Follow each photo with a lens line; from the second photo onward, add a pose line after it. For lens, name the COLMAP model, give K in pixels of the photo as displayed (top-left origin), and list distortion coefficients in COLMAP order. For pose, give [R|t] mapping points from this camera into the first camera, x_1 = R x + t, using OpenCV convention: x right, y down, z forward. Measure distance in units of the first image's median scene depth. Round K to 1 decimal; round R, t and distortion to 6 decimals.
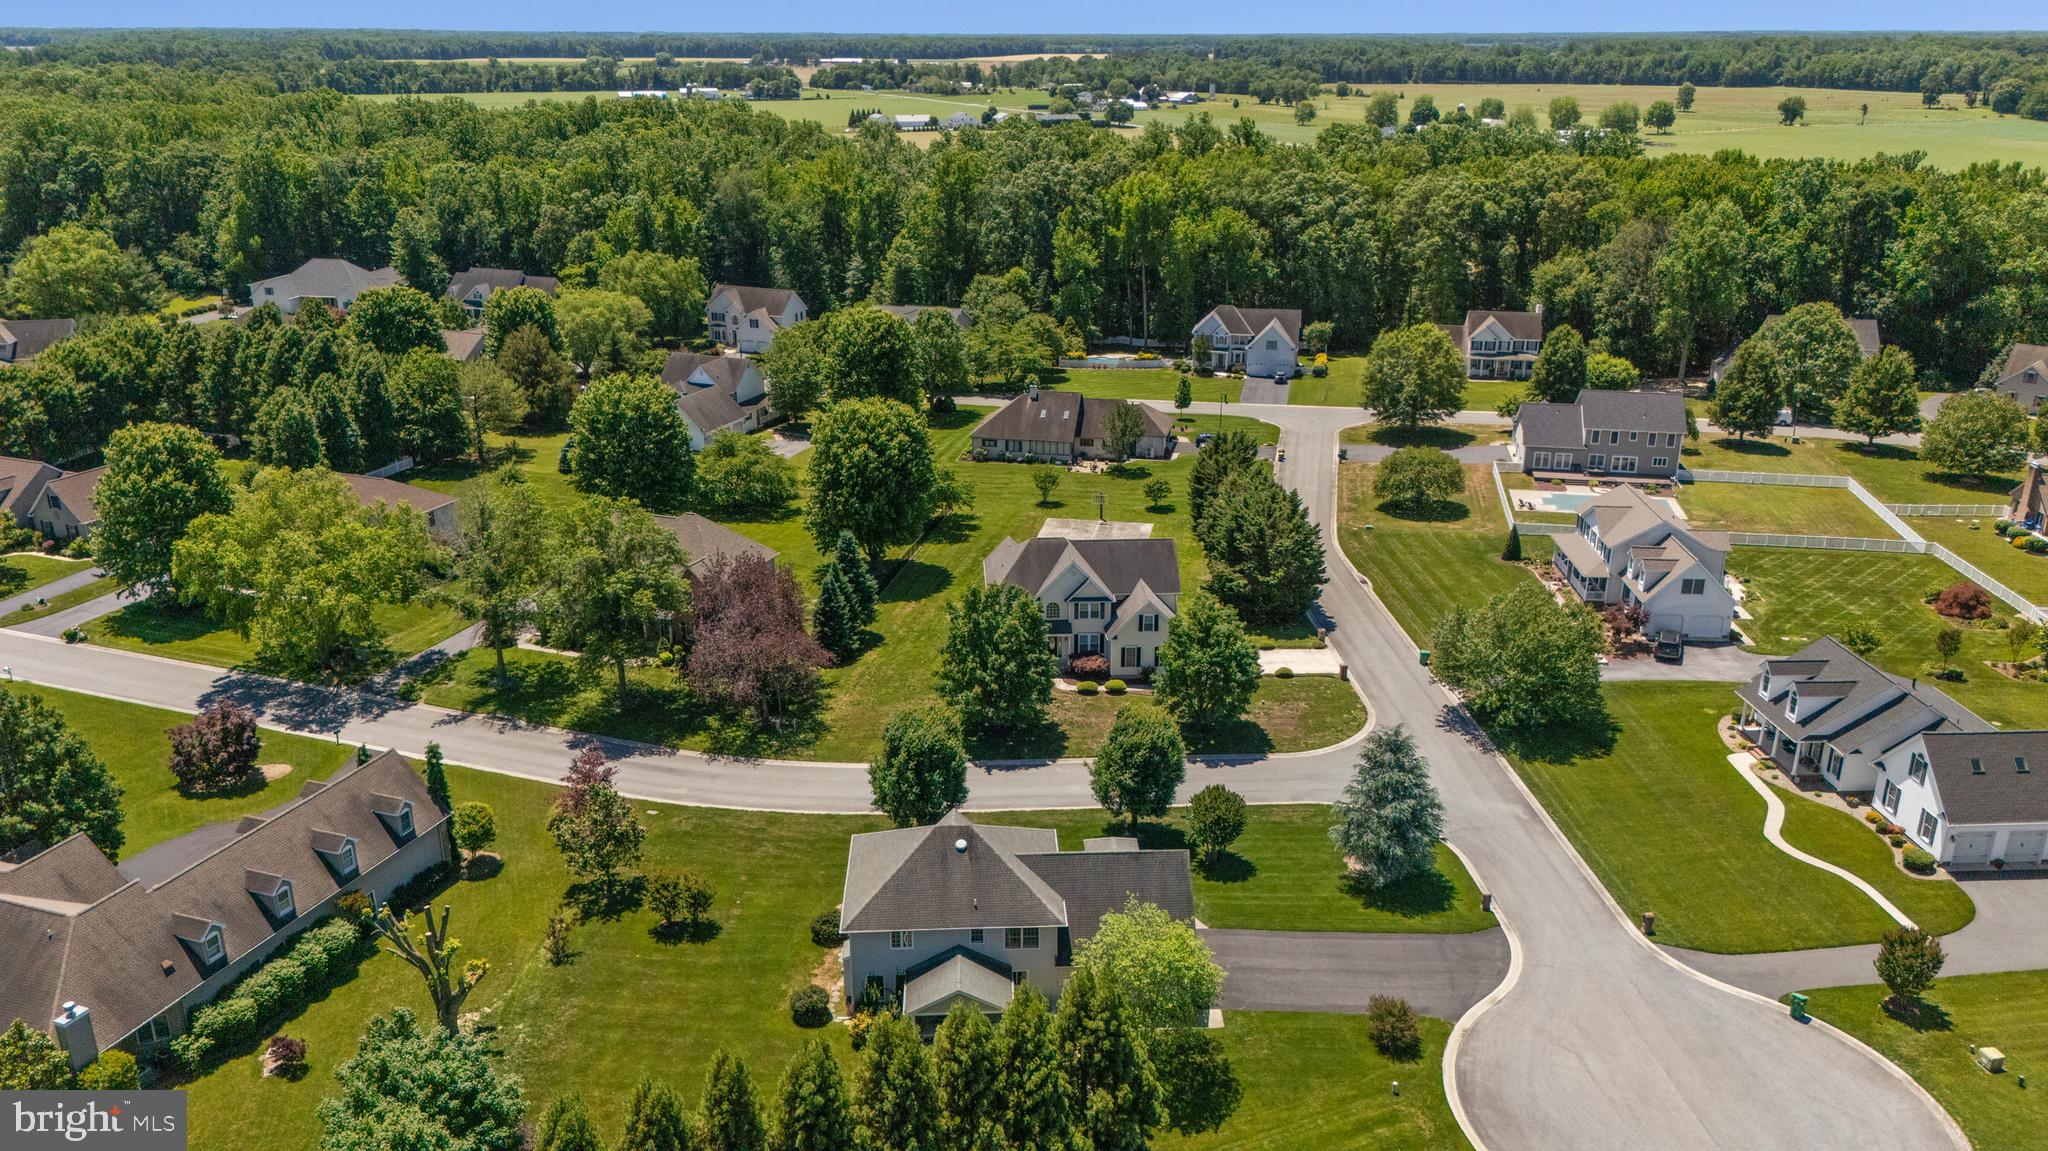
lens RADIAL K [[1497.0, 0, 1032.3], [0, 1497.0, 574.4], [0, 0, 1]] dist [0.091926, -0.104737]
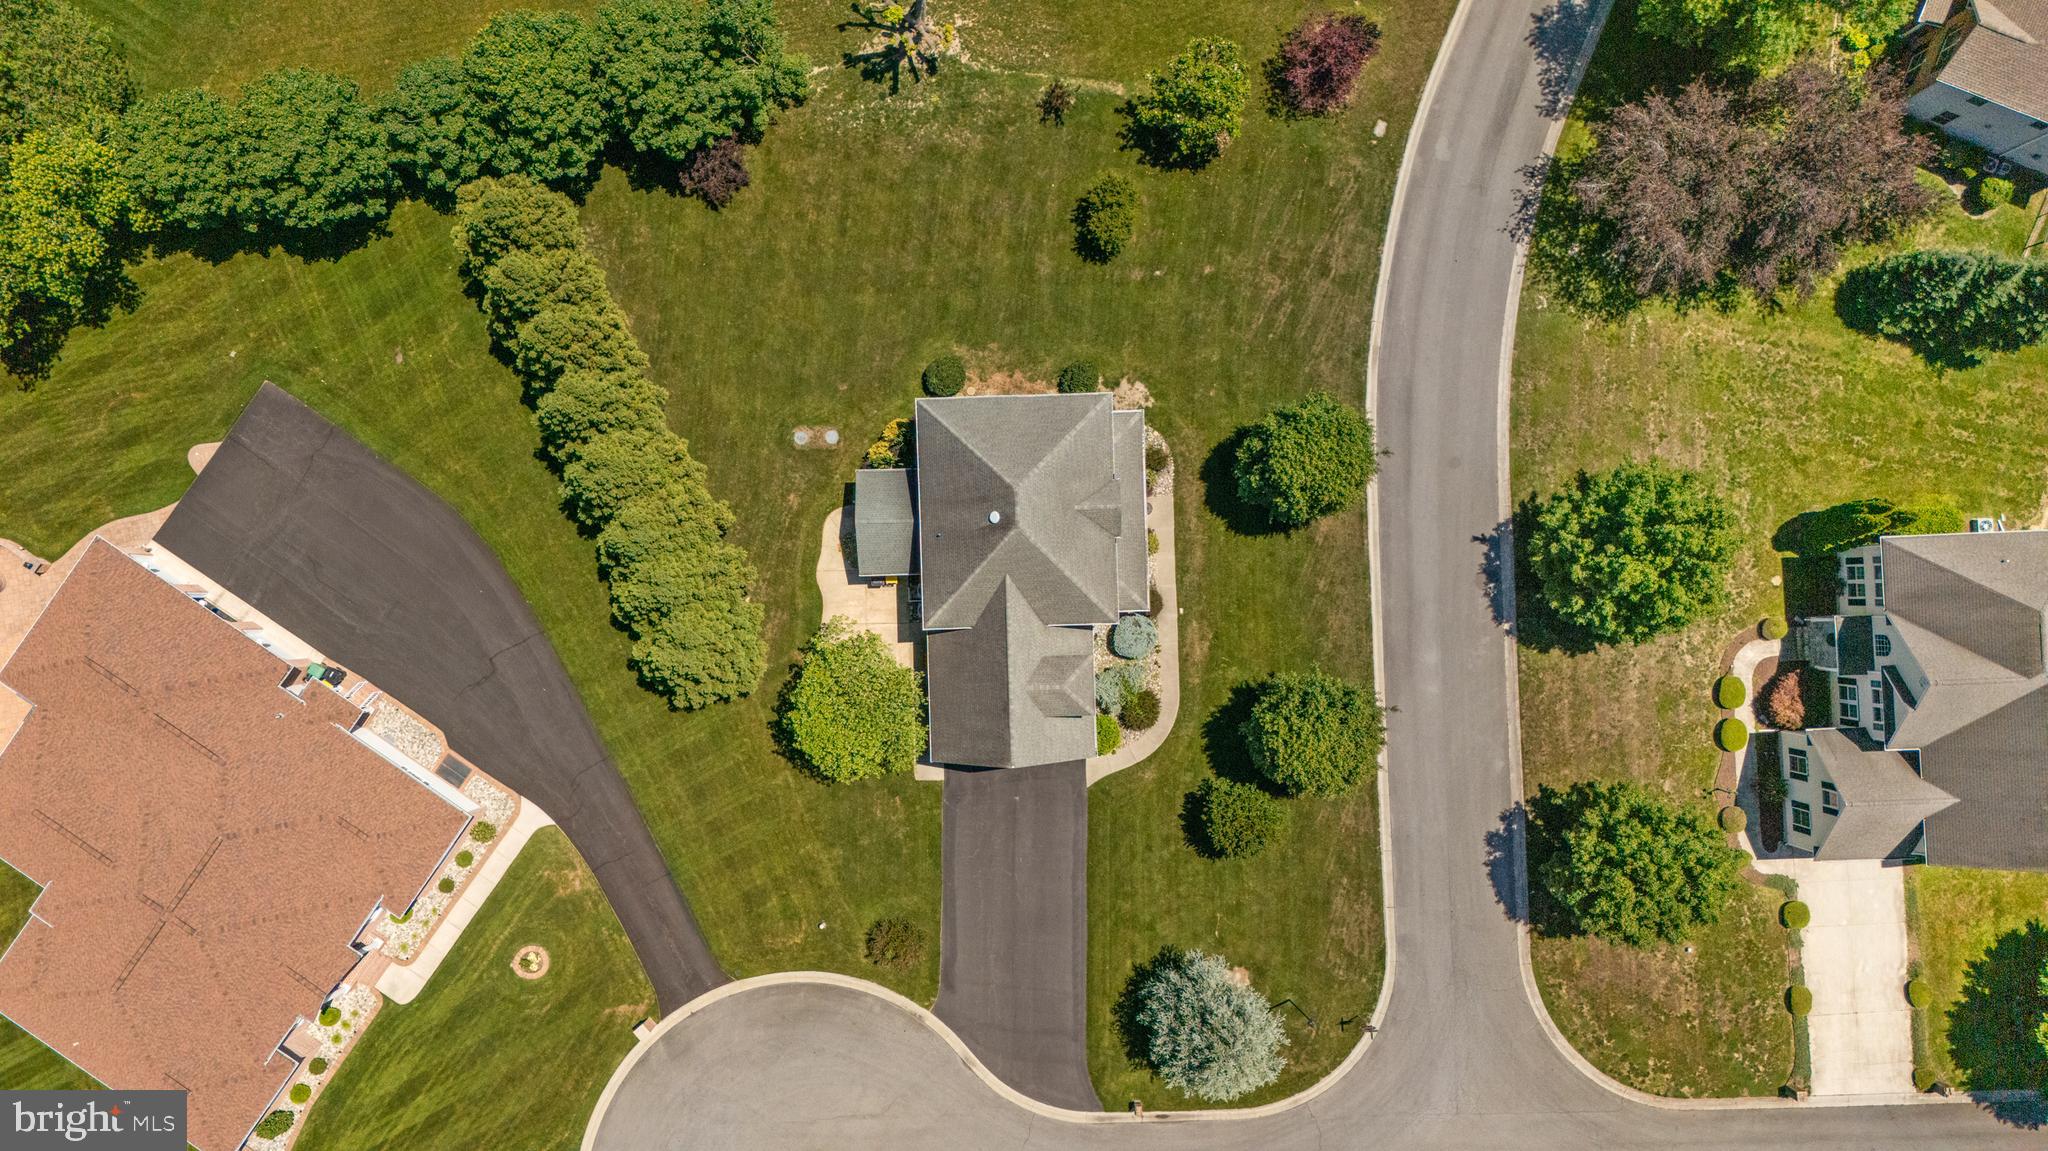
lens RADIAL K [[1497.0, 0, 1032.3], [0, 1497.0, 574.4], [0, 0, 1]] dist [0.091926, -0.104737]
pose [[-0.017126, 0.999684, -0.018375, 0.002710], [-0.335828, 0.011559, 0.941852, -0.491349], [0.941768, 0.022301, 0.335524, 0.517064]]
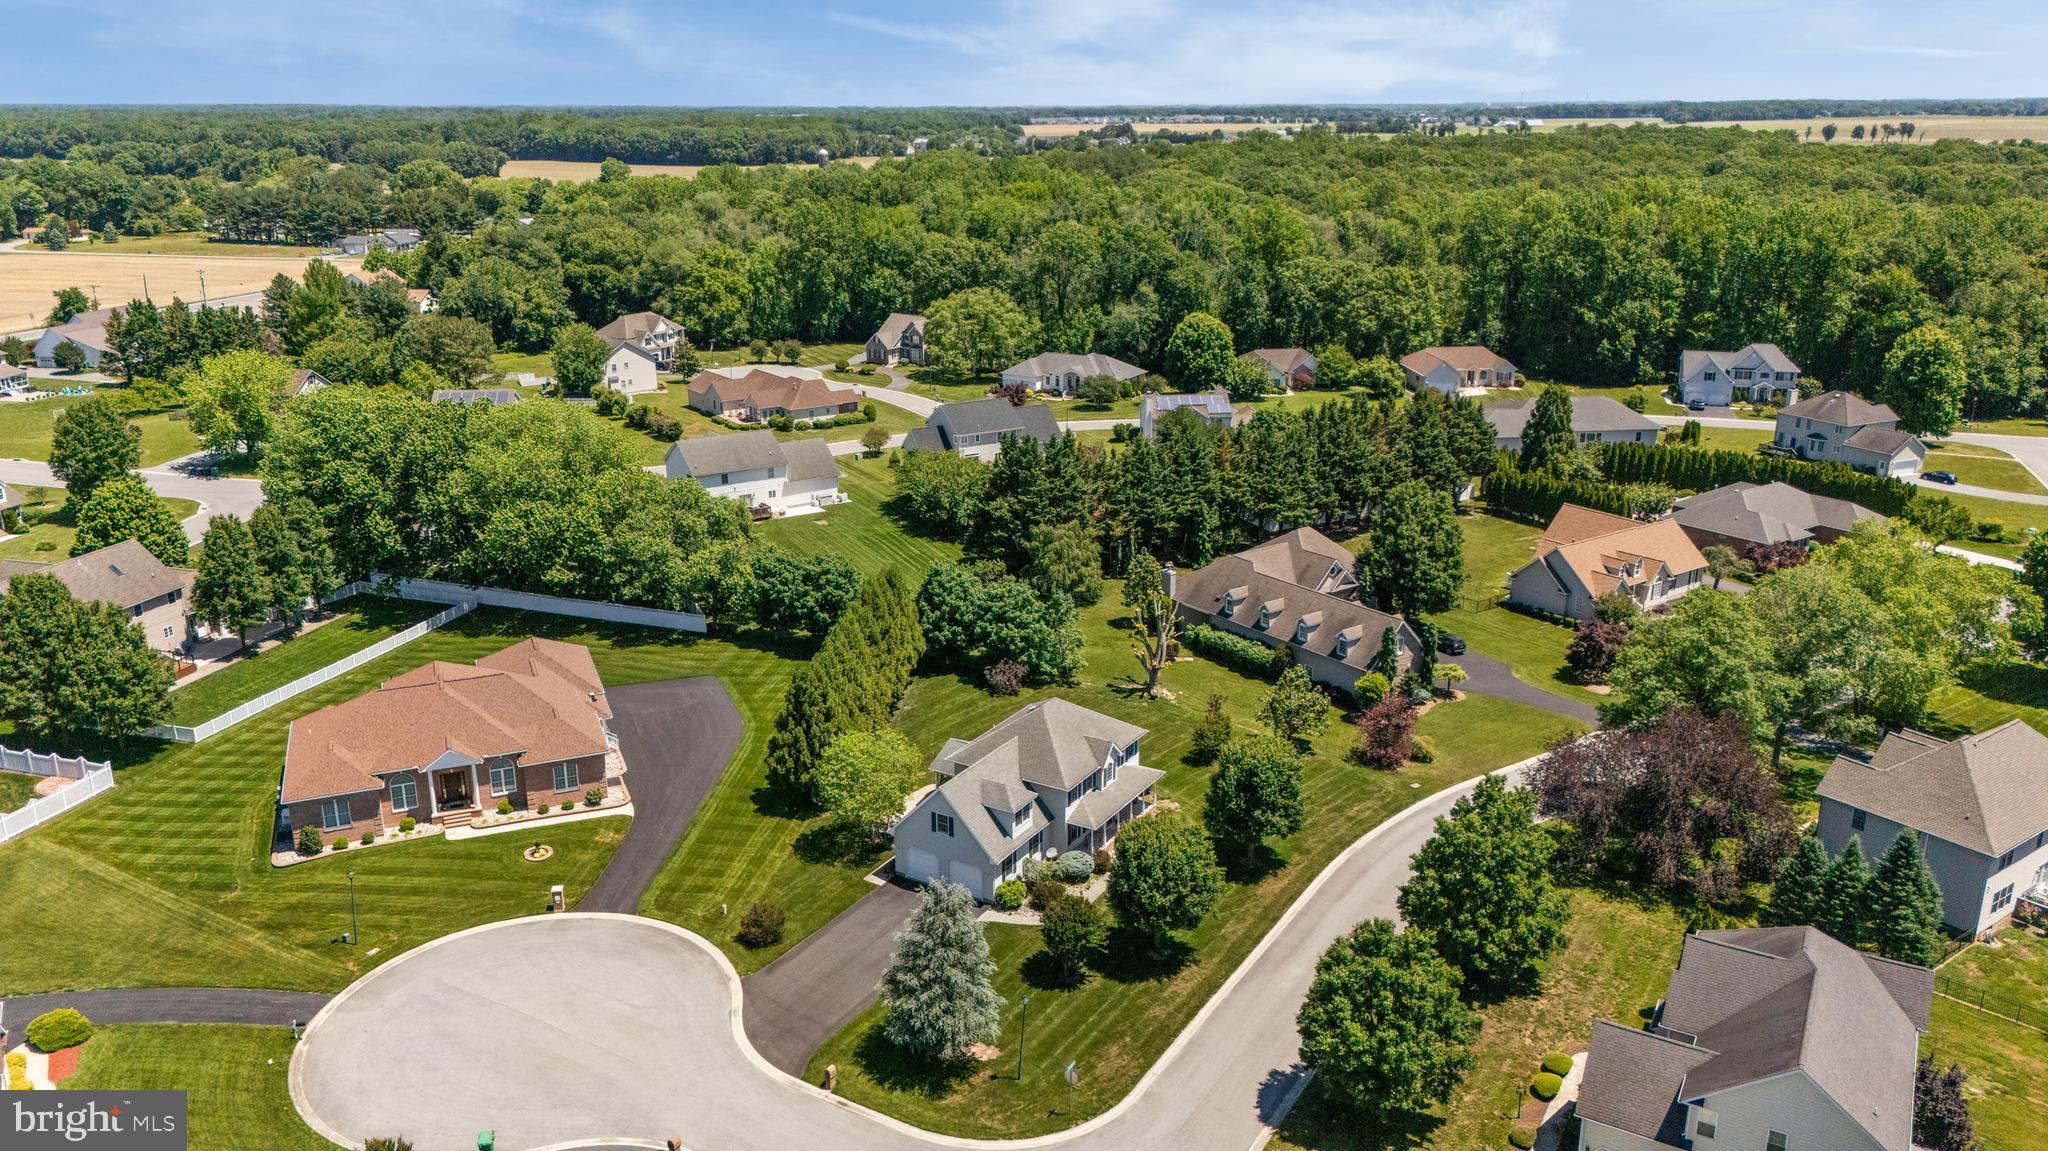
lens RADIAL K [[1497.0, 0, 1032.3], [0, 1497.0, 574.4], [0, 0, 1]] dist [0.091926, -0.104737]
pose [[-0.558075, 0.246999, -0.792176, 0.697551], [-0.277308, 0.844267, 0.458600, -0.377971], [0.782082, 0.475610, -0.402670, 1.062301]]
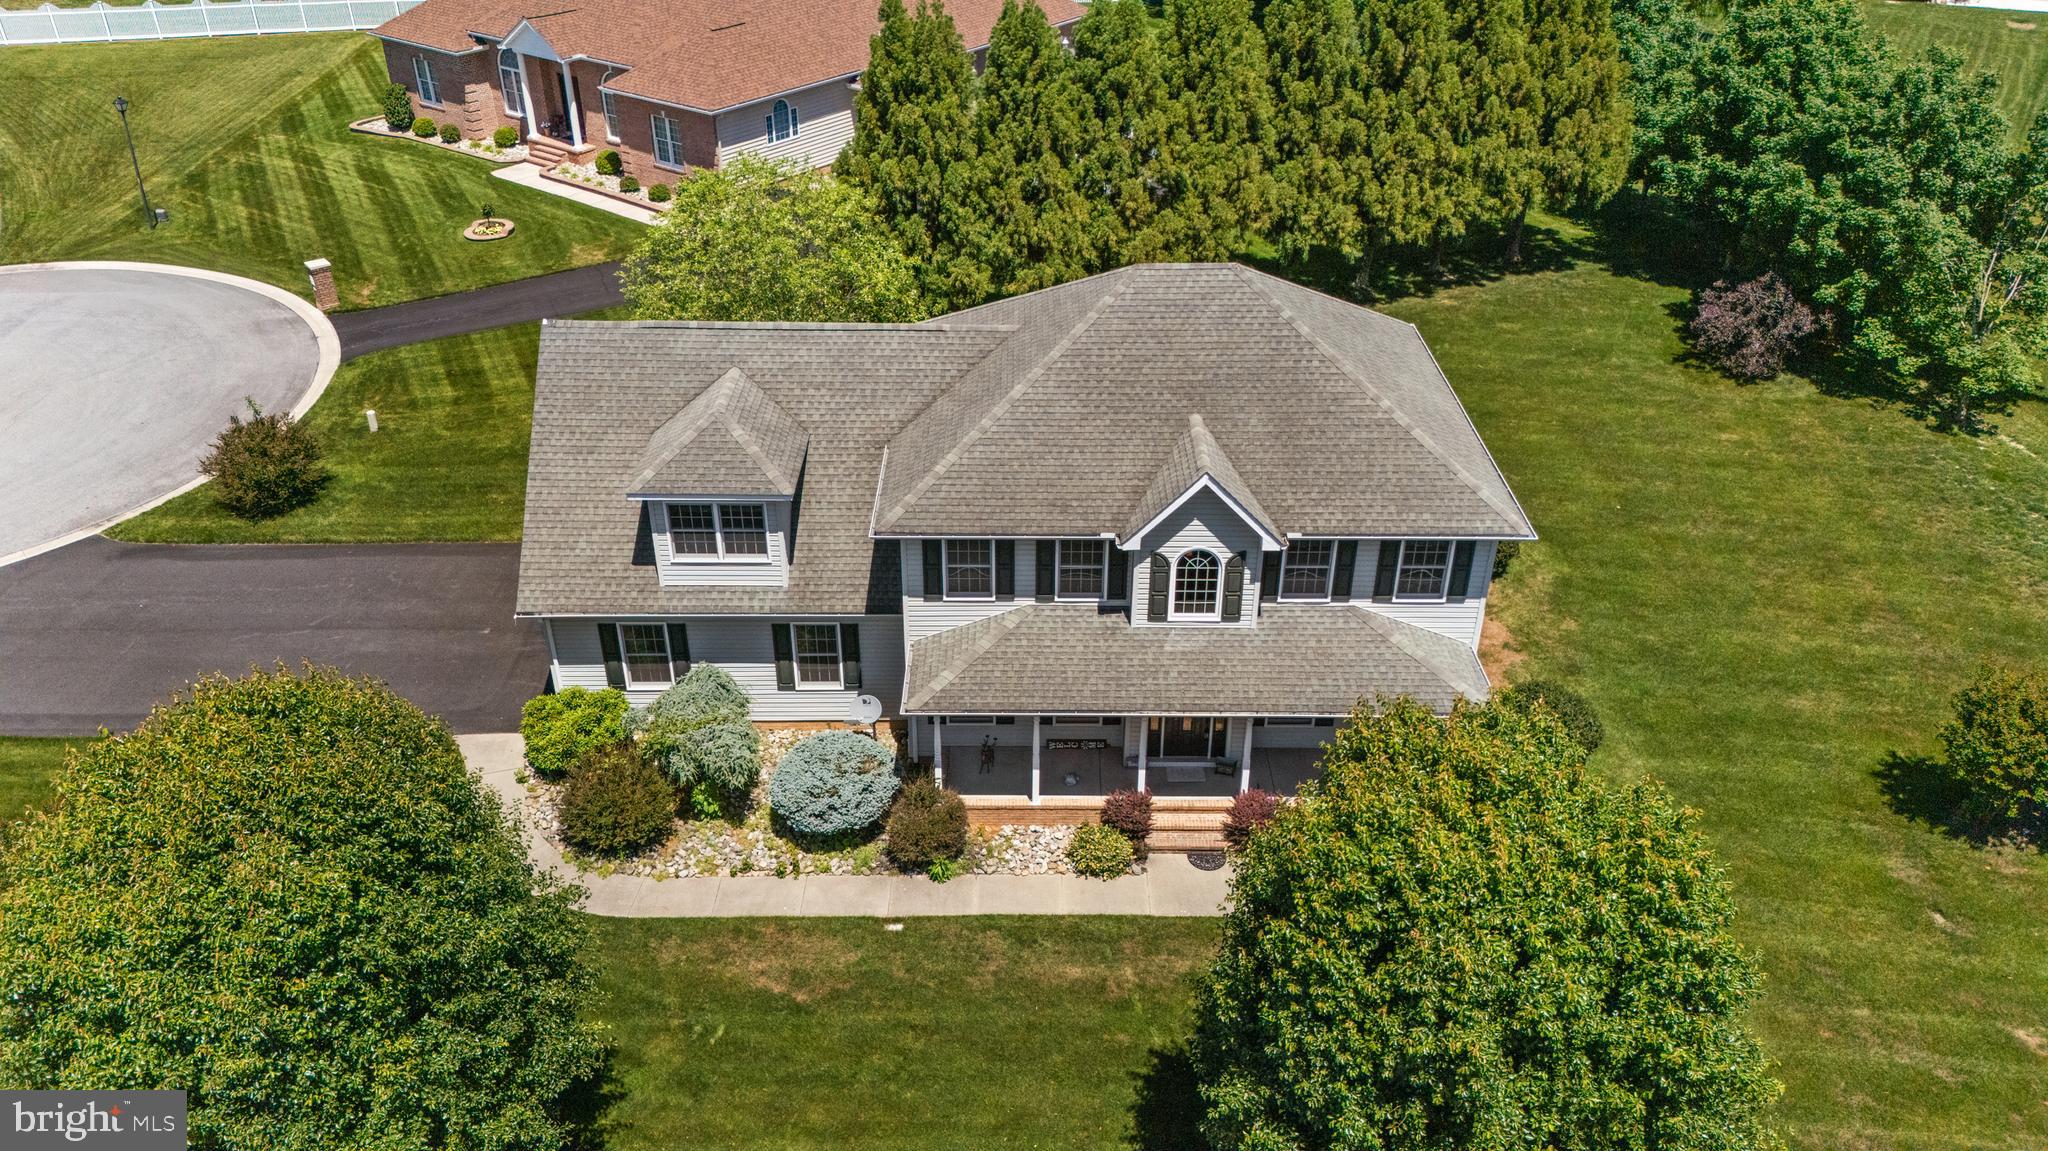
lens RADIAL K [[1497.0, 0, 1032.3], [0, 1497.0, 574.4], [0, 0, 1]] dist [0.091926, -0.104737]
pose [[-0.998847, -0.030543, 0.037024, -0.022355], [0.009503, 0.630271, 0.776317, -0.047157], [-0.047046, 0.775774, -0.629255, 0.934847]]
